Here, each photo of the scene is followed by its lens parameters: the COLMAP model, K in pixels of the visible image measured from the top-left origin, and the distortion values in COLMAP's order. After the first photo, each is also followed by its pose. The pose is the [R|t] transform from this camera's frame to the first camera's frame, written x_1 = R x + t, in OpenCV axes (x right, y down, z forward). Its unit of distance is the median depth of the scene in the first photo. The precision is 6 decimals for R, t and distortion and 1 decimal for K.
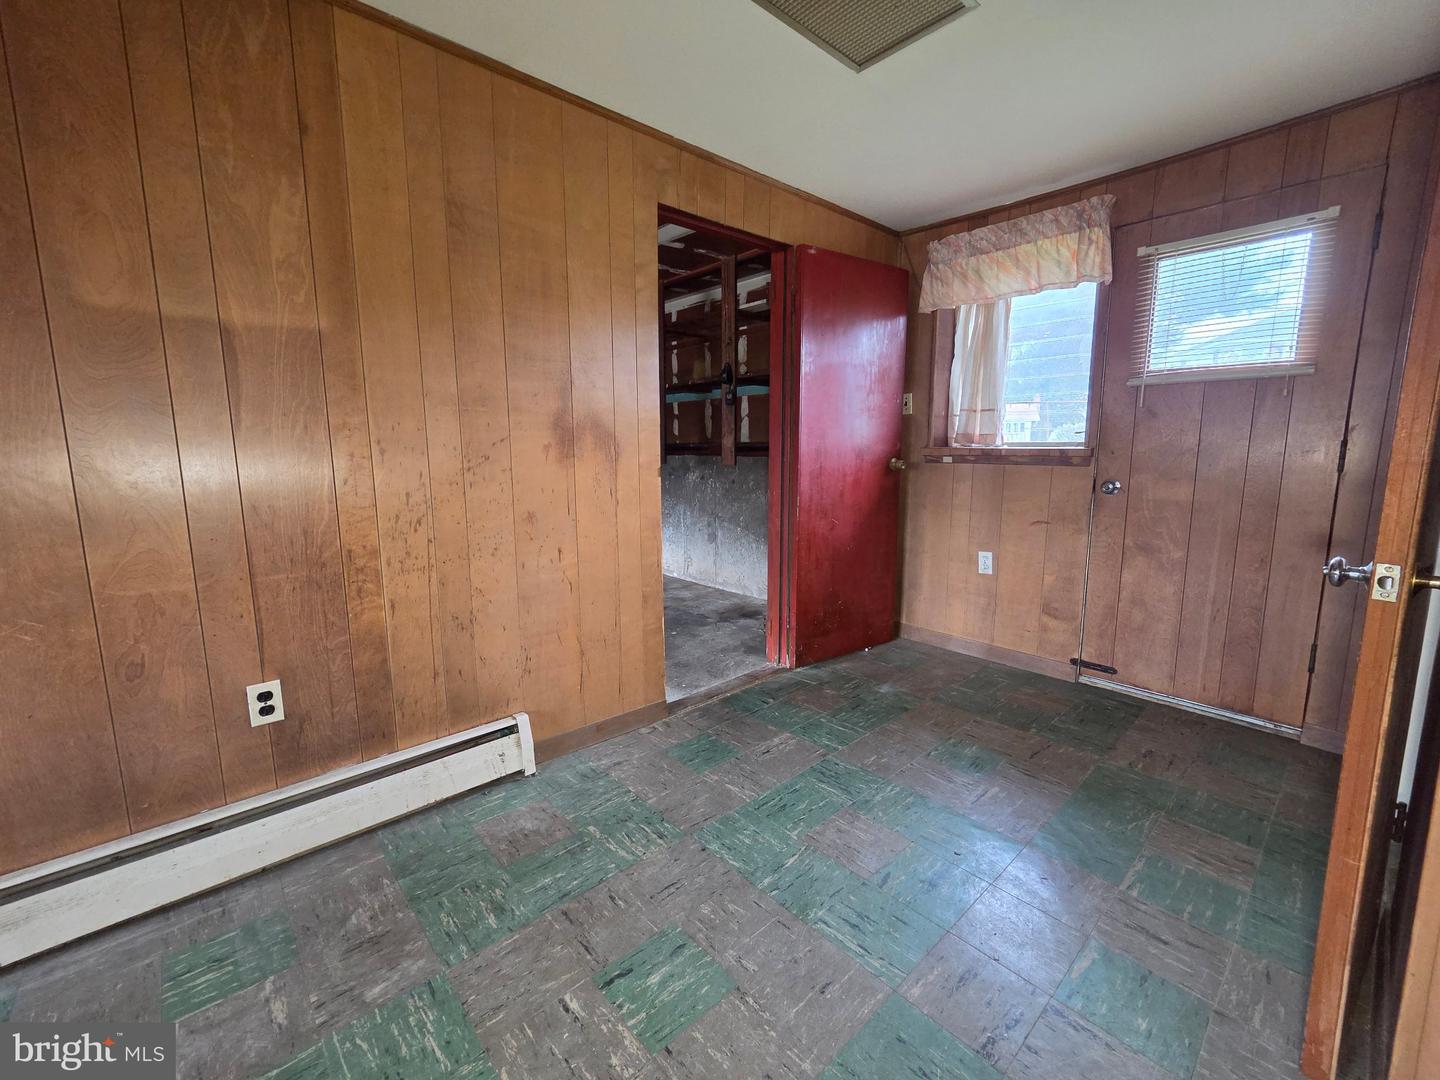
lens RADIAL K [[596.5, 0, 723.9], [0, 596.5, 534.0], [0, 0, 1]] dist [-0.001601, 0.000273]
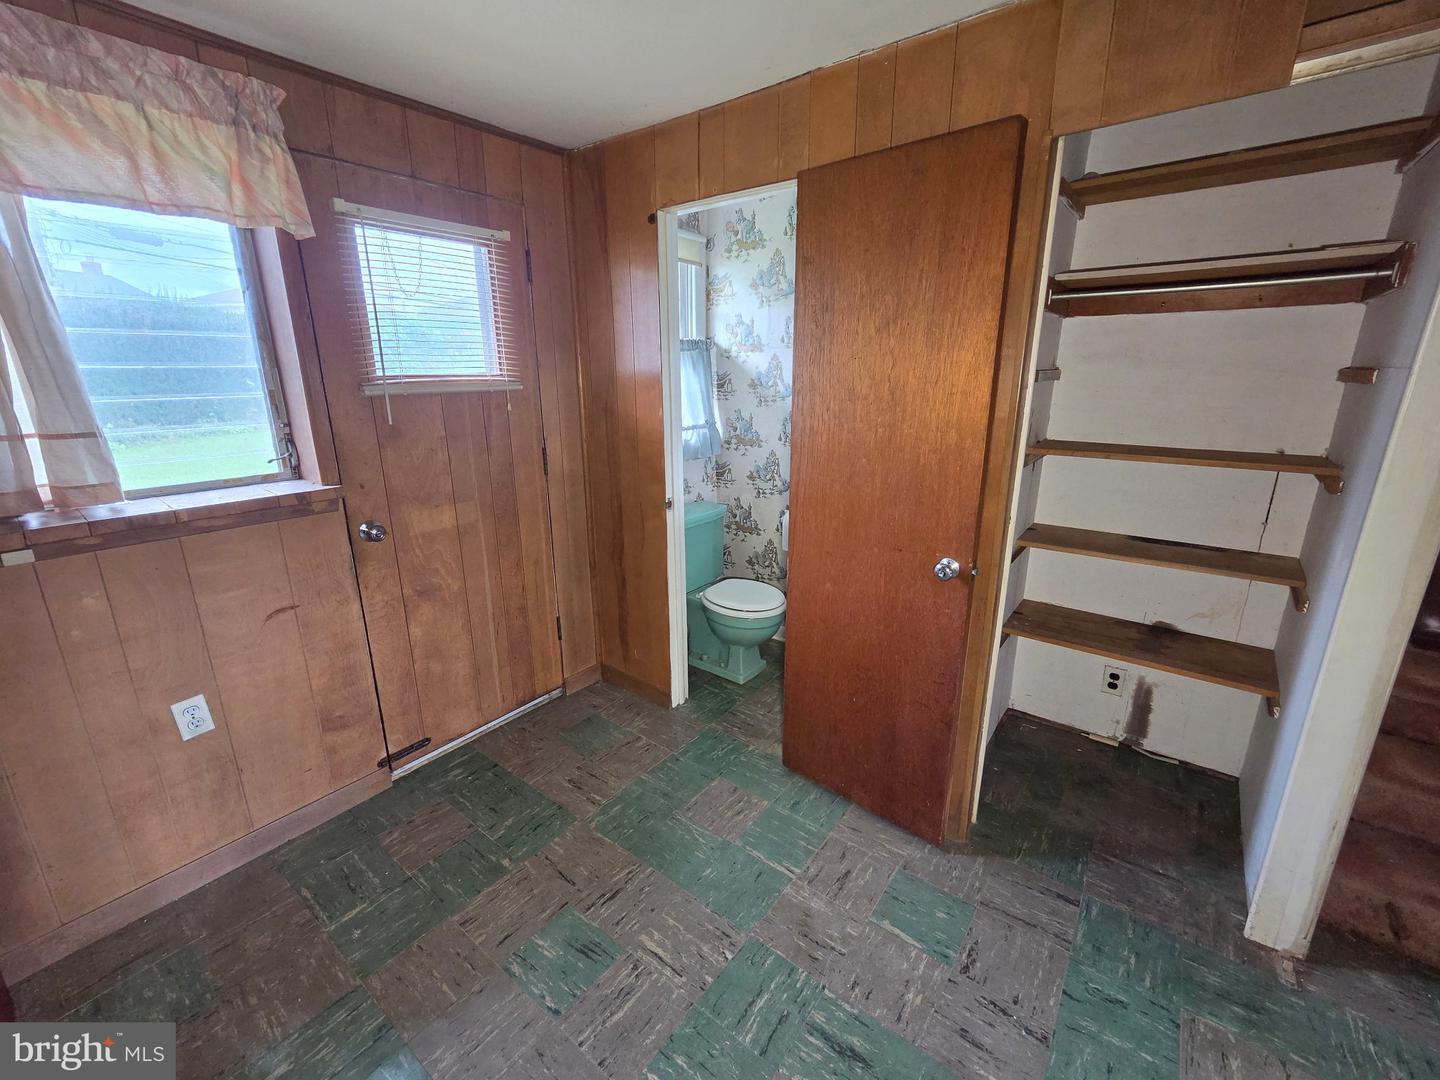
lens RADIAL K [[596.5, 0, 723.9], [0, 596.5, 534.0], [0, 0, 1]] dist [-0.001601, 0.000273]
pose [[-0.176869, -0.256572, 0.950204, -0.138068], [0.152761, 0.946570, 0.284025, -0.226817], [-0.972307, 0.195389, -0.128225, 0.691656]]
